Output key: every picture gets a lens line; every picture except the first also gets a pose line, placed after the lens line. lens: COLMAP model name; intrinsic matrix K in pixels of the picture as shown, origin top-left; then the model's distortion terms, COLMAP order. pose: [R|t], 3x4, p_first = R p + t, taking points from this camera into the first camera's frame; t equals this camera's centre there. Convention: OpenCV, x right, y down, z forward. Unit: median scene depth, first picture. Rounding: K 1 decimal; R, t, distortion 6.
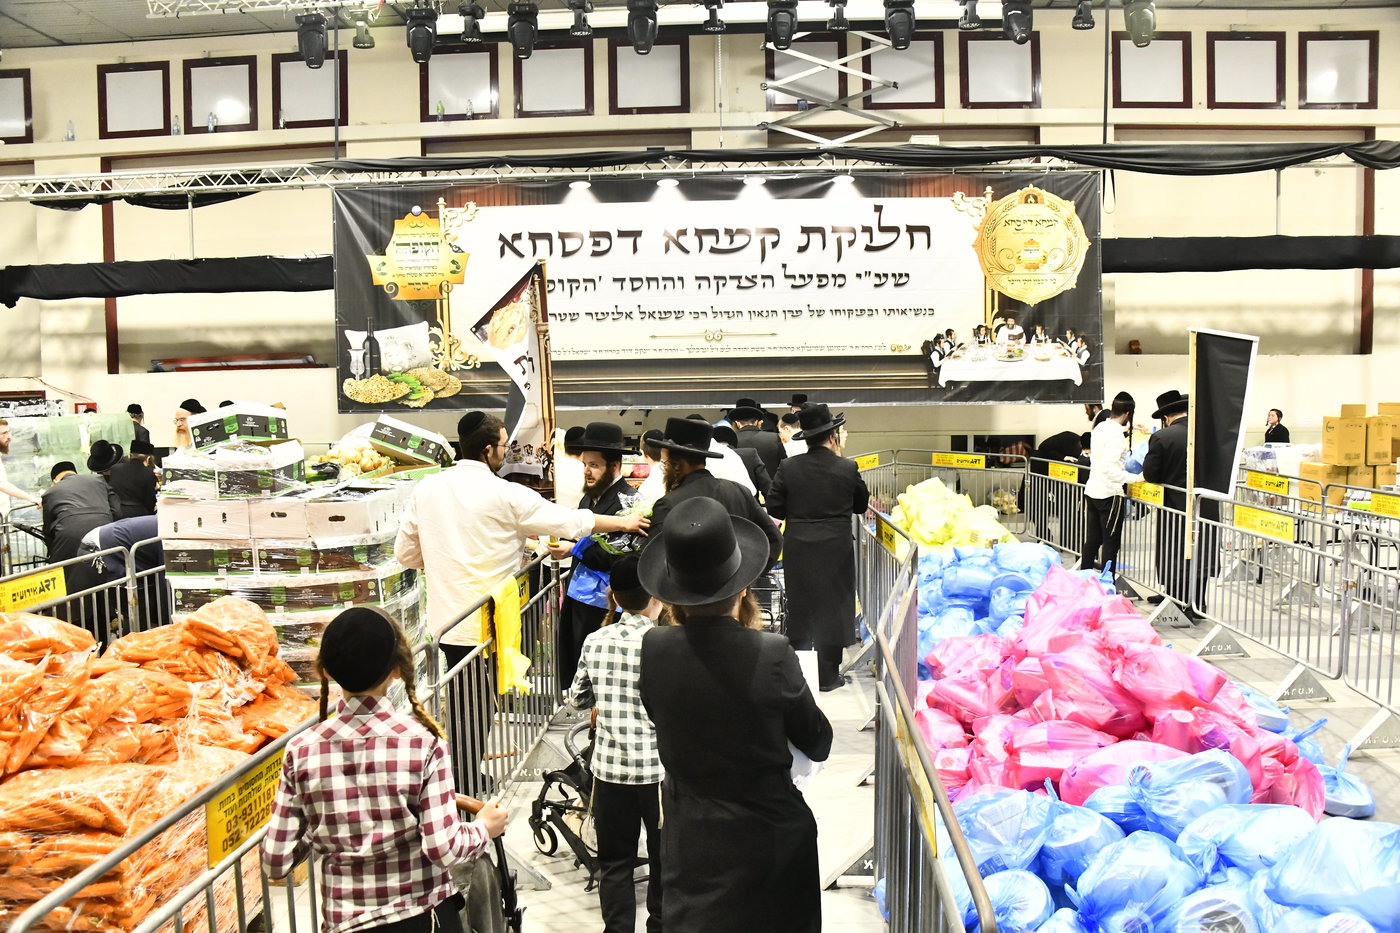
lens RADIAL K [[1187.0, 0, 699.9], [0, 1187.0, 506.0], [0, 0, 1]] dist [-0.151007, 0.097673]
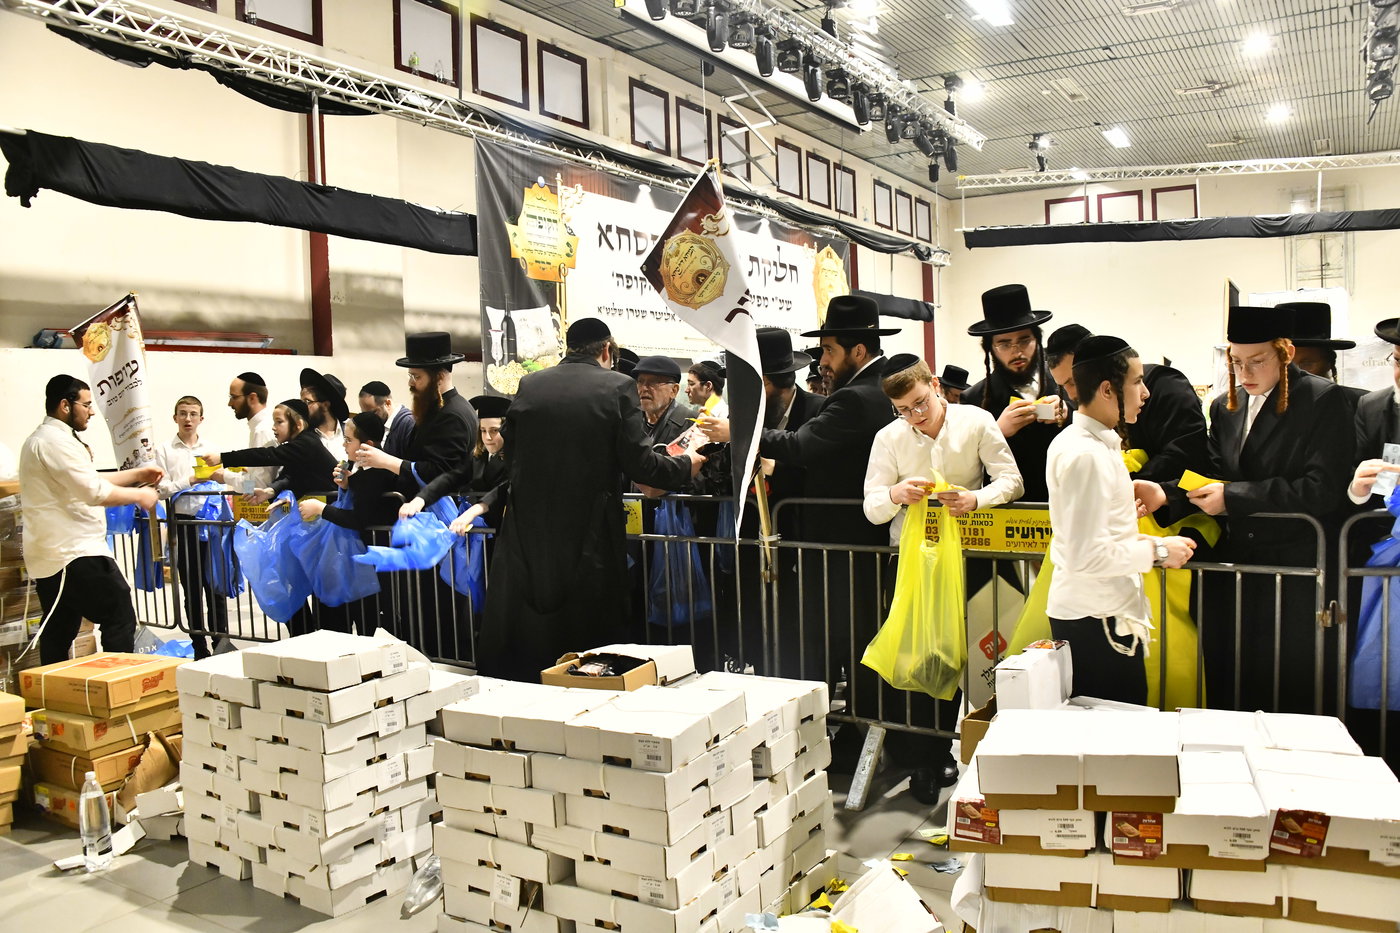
lens RADIAL K [[1187.0, 0, 699.9], [0, 1187.0, 506.0], [0, 0, 1]] dist [-0.151007, 0.097673]
pose [[0.437581, -0.066468, 0.896719, -1.017467], [0.117538, 0.992935, 0.016243, -0.004651], [-0.891464, 0.098291, 0.442303, 0.515094]]
